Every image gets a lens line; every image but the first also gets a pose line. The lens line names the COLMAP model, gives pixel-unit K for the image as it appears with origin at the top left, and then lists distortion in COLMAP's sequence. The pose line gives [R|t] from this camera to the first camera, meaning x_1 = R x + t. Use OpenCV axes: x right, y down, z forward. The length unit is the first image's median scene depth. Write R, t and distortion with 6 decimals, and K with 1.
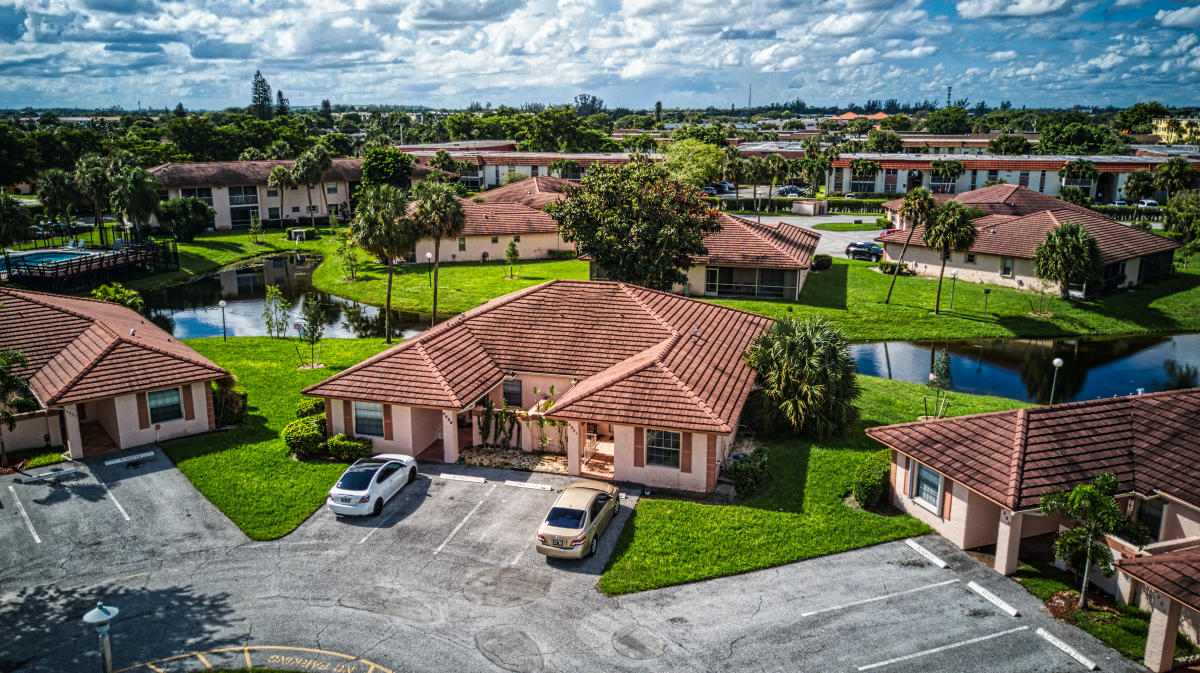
lens RADIAL K [[922.0, 0, 594.6], [0, 922.0, 336.7], [0, 0, 1]] dist [-0.001669, 0.007058]
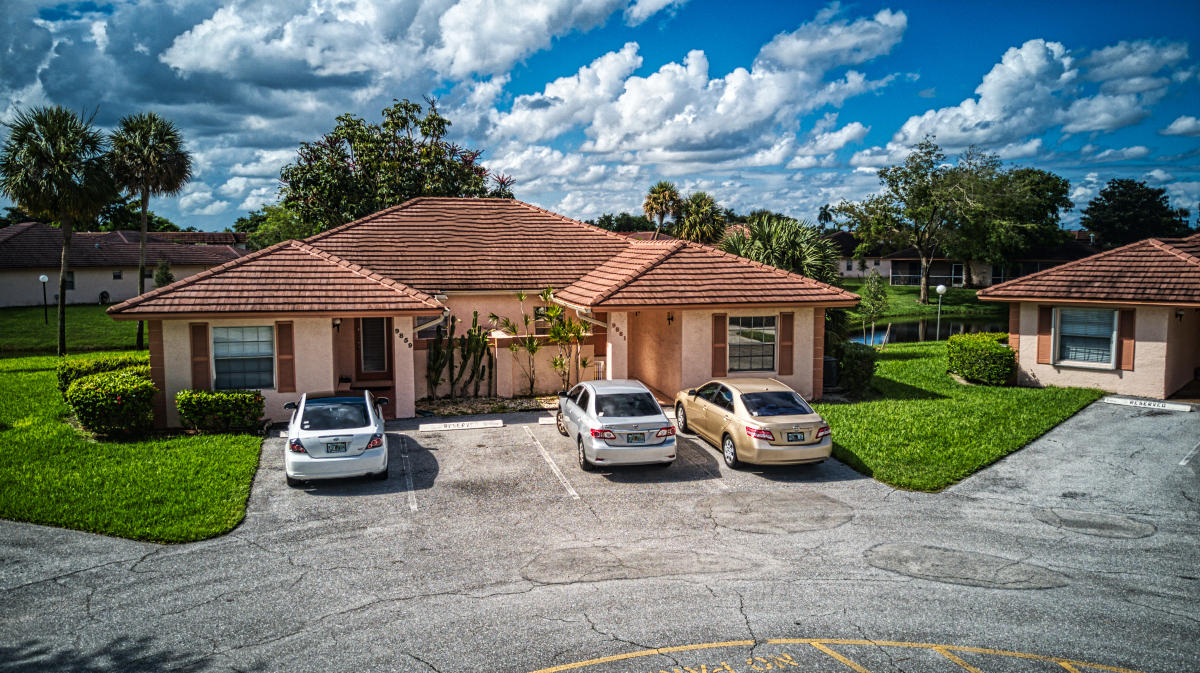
lens RADIAL K [[922.0, 0, 594.6], [0, 922.0, 336.7], [0, 0, 1]] dist [-0.001669, 0.007058]
pose [[0.869682, -0.050623, 0.491010, -0.349843], [0.117020, 0.987515, -0.105455, 0.167729], [-0.479541, 0.149170, 0.864748, 0.441259]]
